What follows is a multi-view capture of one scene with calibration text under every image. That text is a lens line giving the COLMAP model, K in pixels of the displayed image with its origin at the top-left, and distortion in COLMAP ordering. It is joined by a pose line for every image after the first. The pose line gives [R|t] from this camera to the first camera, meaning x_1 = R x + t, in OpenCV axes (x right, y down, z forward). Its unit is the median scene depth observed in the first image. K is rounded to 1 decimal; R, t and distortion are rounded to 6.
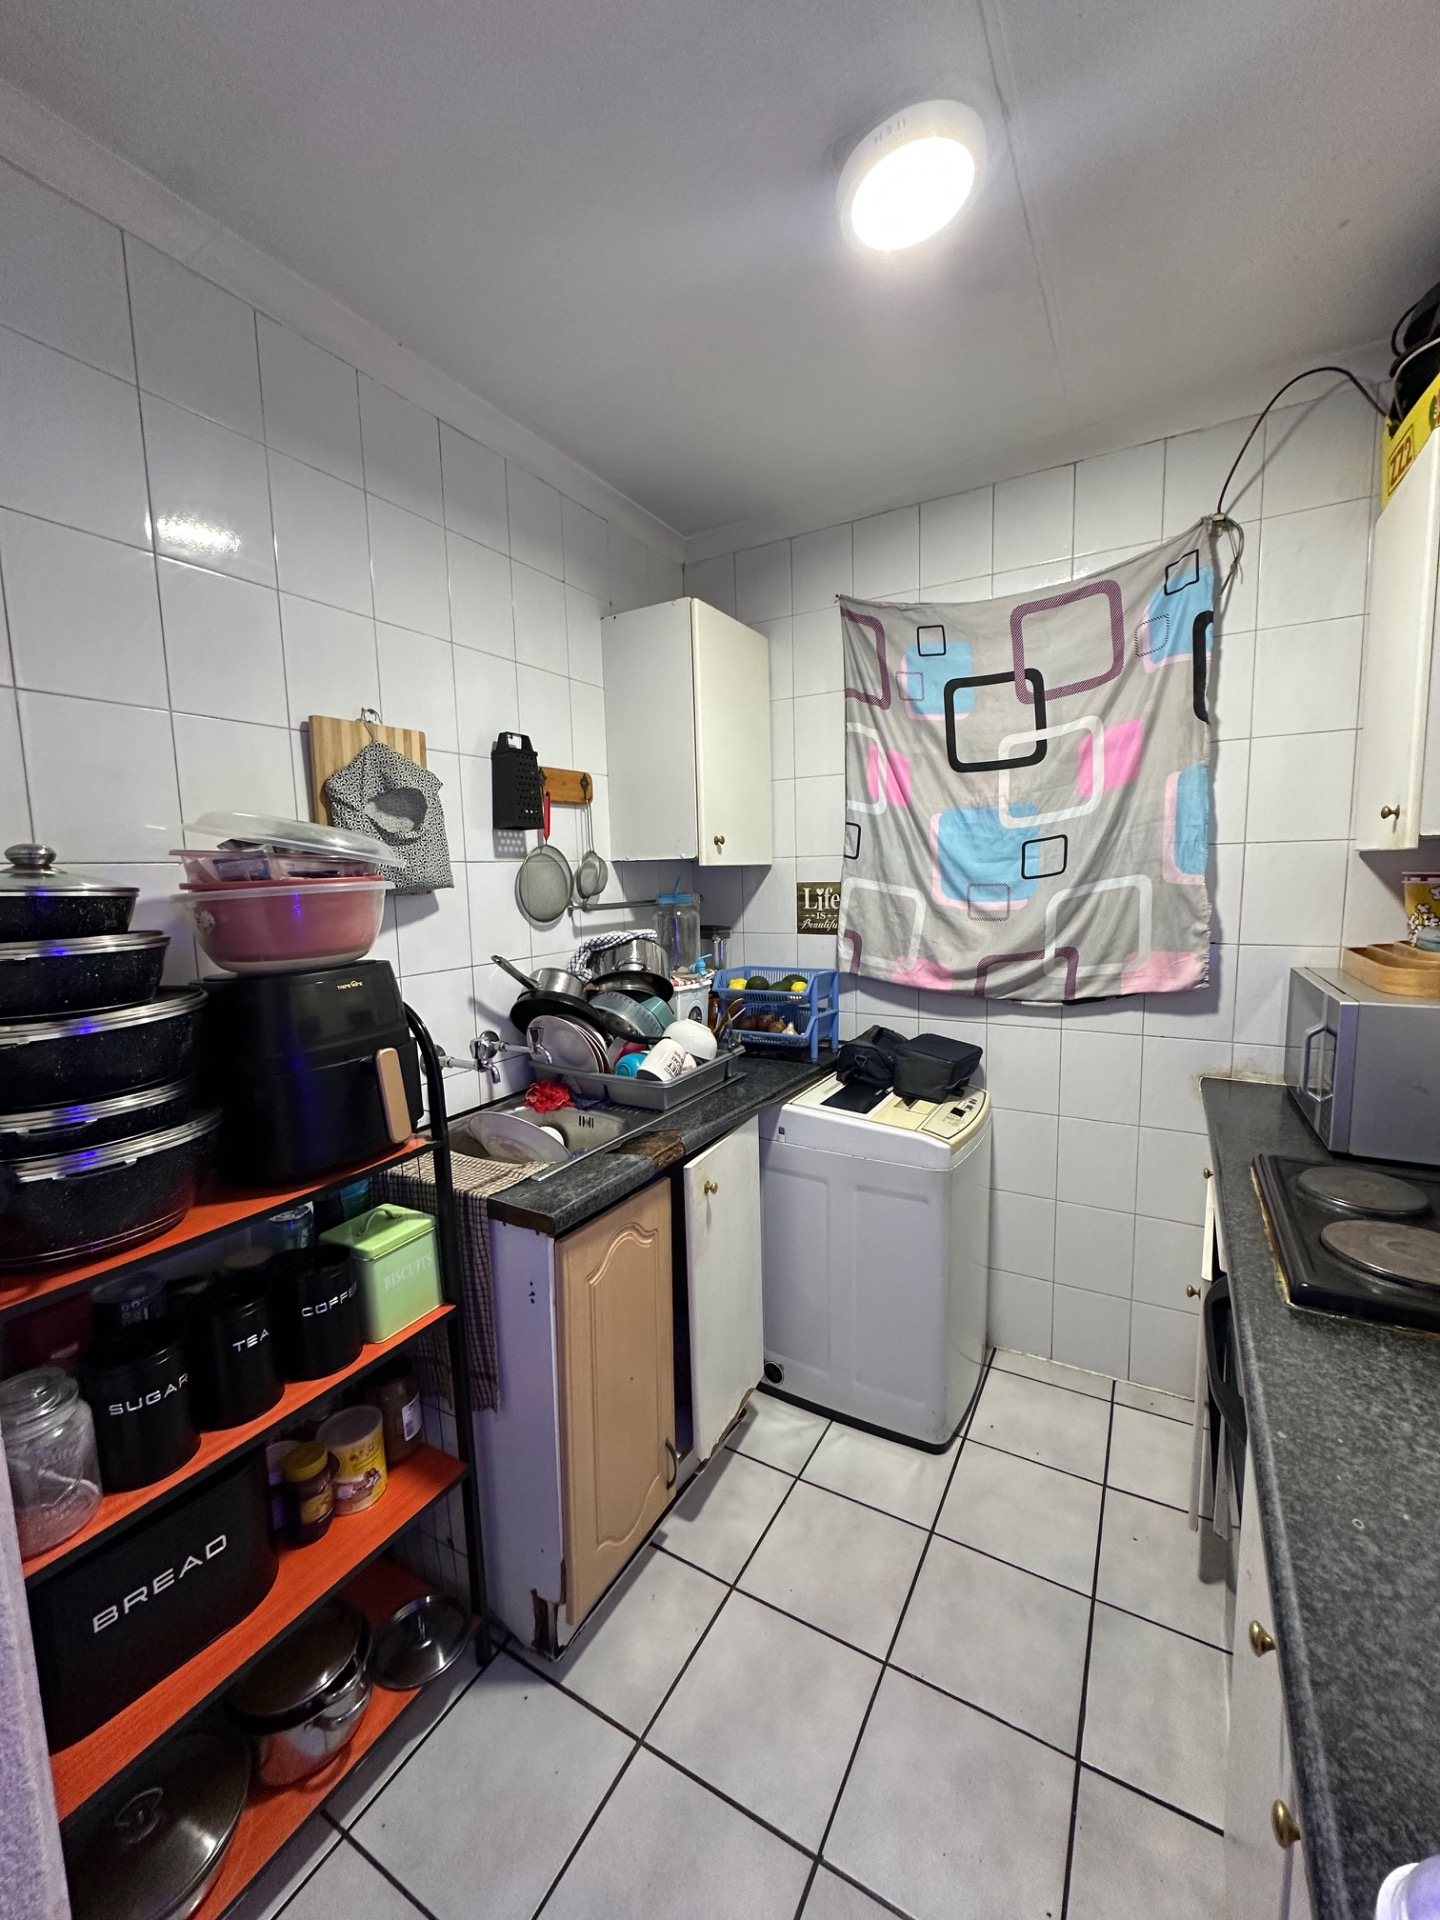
lens RADIAL K [[763.2, 0, 720.8], [0, 763.2, 958.9], [0, 0, 1]] dist [-0.004571, 0.000746]
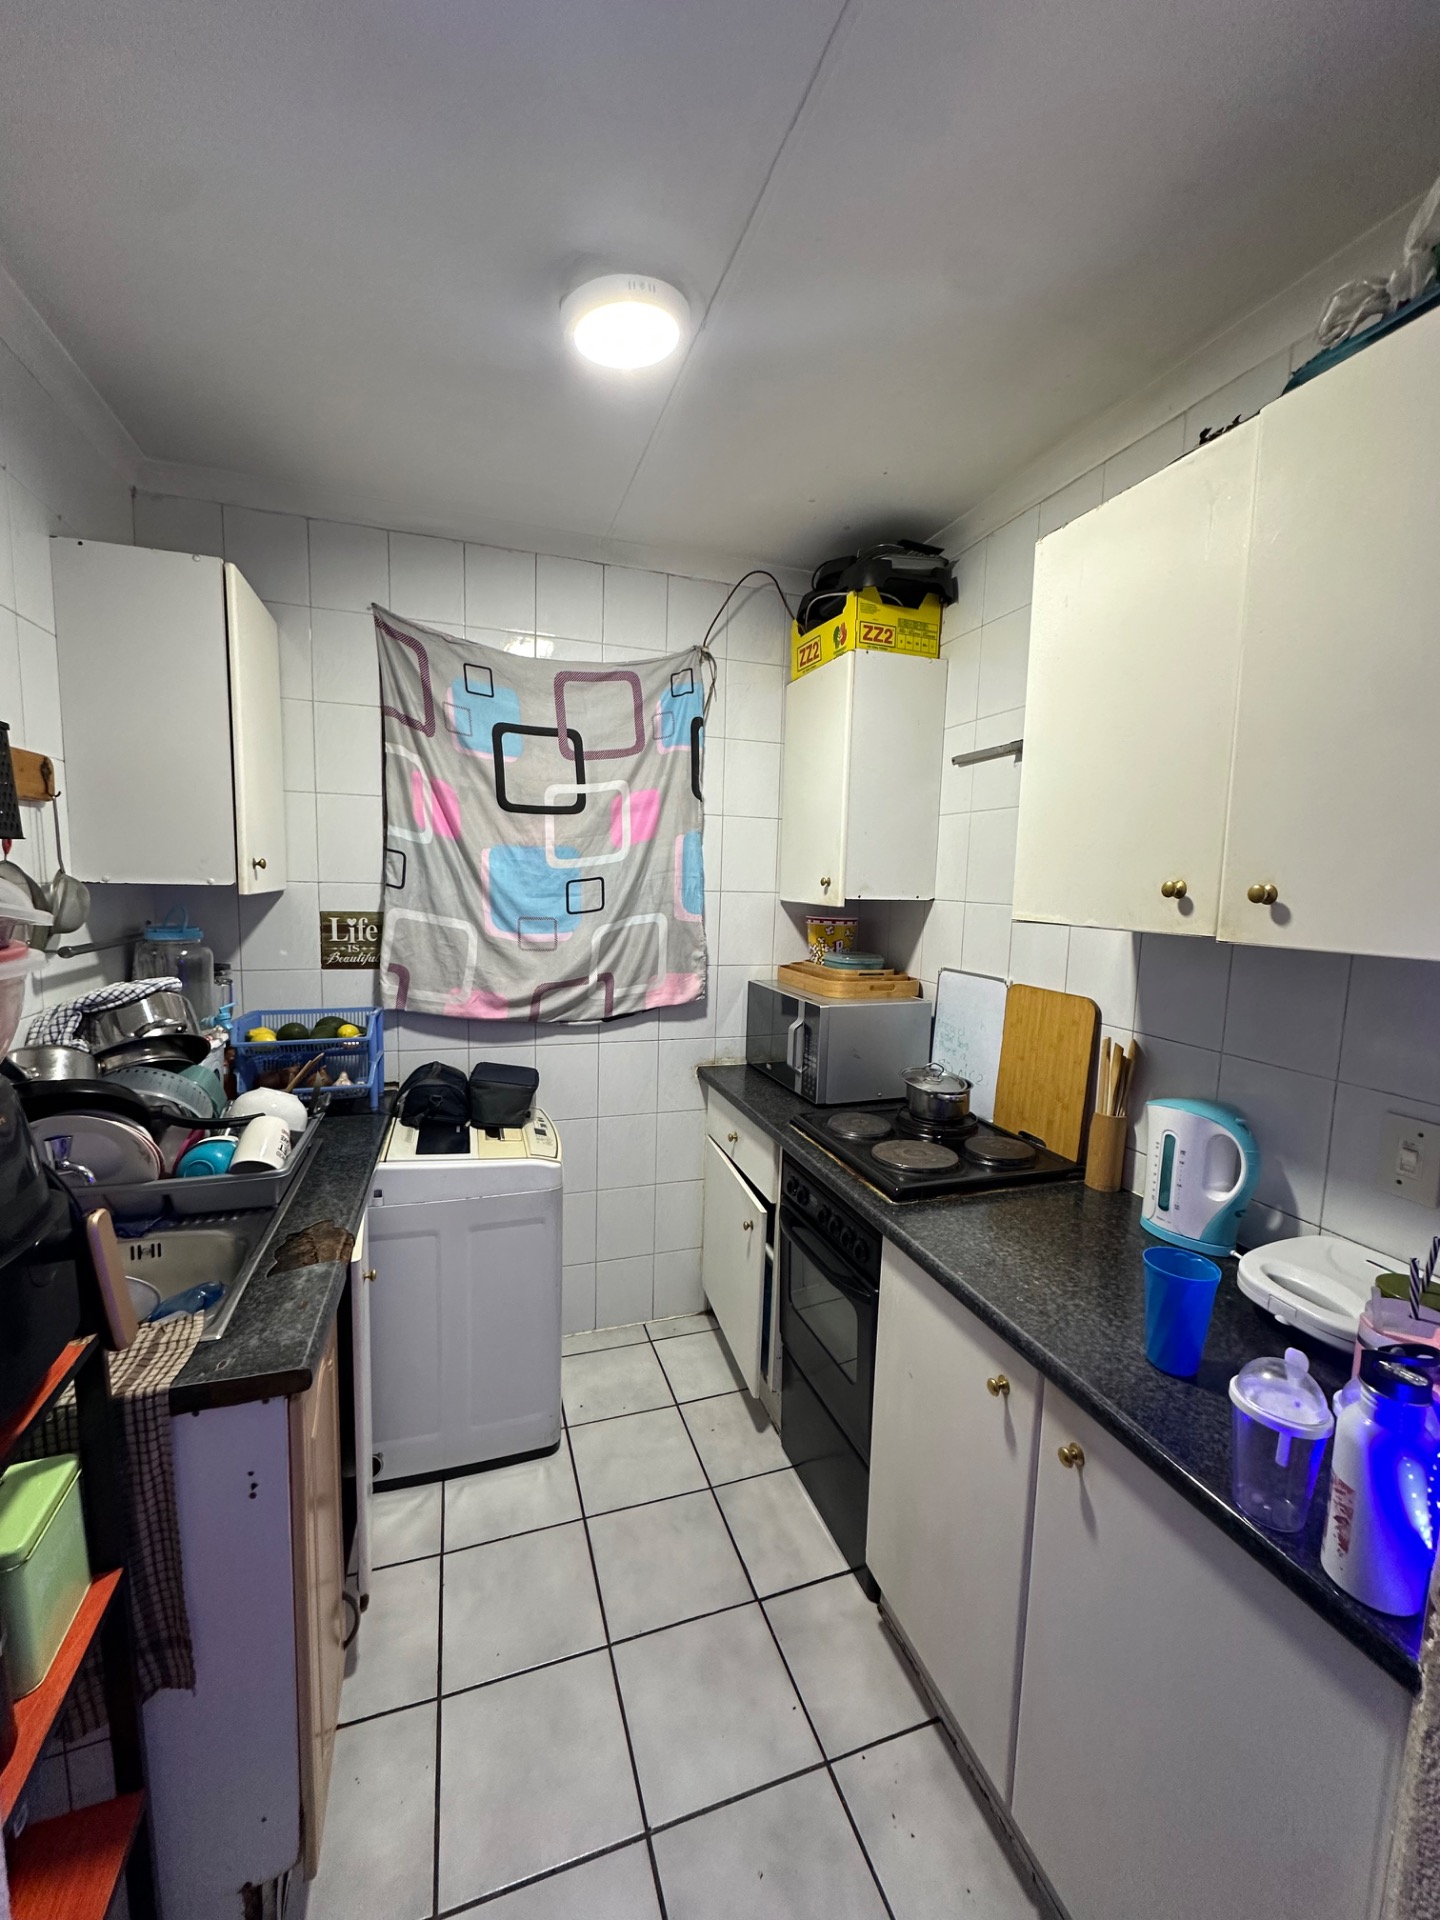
lens RADIAL K [[763.2, 0, 721.8], [0, 763.2, 958.9], [0, 0, 1]] dist [-0.004571, 0.000746]
pose [[0.654170, -0.038763, 0.755353, -0.322263], [0.042464, 0.998993, 0.014490, -0.047217], [-0.755154, 0.022596, 0.655157, 0.096465]]
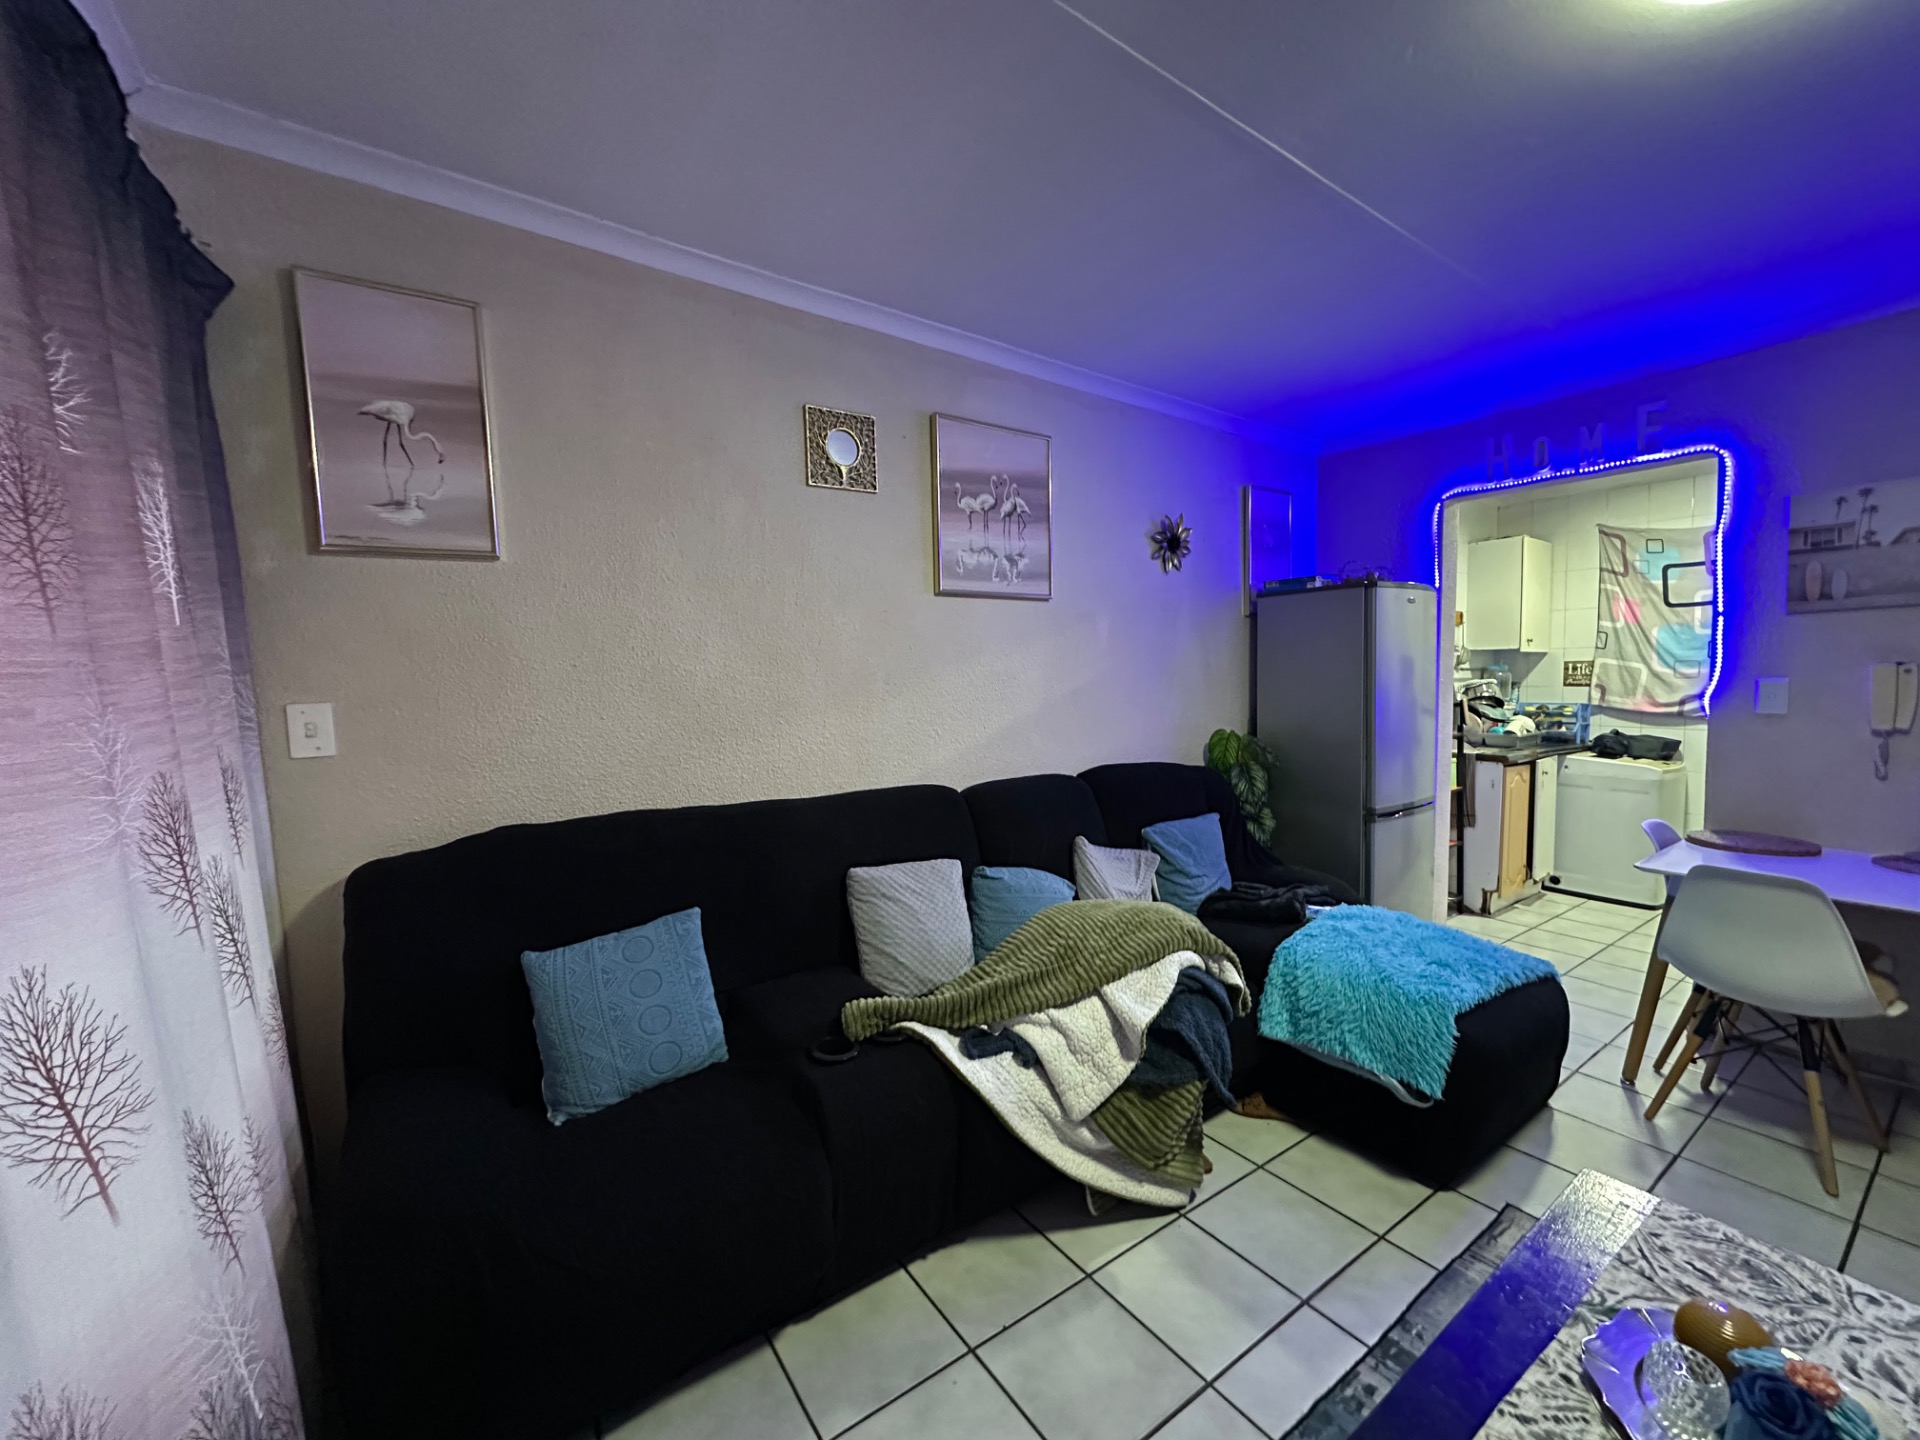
lens RADIAL K [[763.2, 0, 961.2], [0, 763.2, 718.2], [0, 0, 1]] dist [-0.004571, 0.000746]
pose [[0.906911, 0.040264, -0.419395, -0.607684], [-0.062058, 0.997332, -0.038448, 0.278381], [0.416728, 0.060896, 0.906989, -1.813164]]
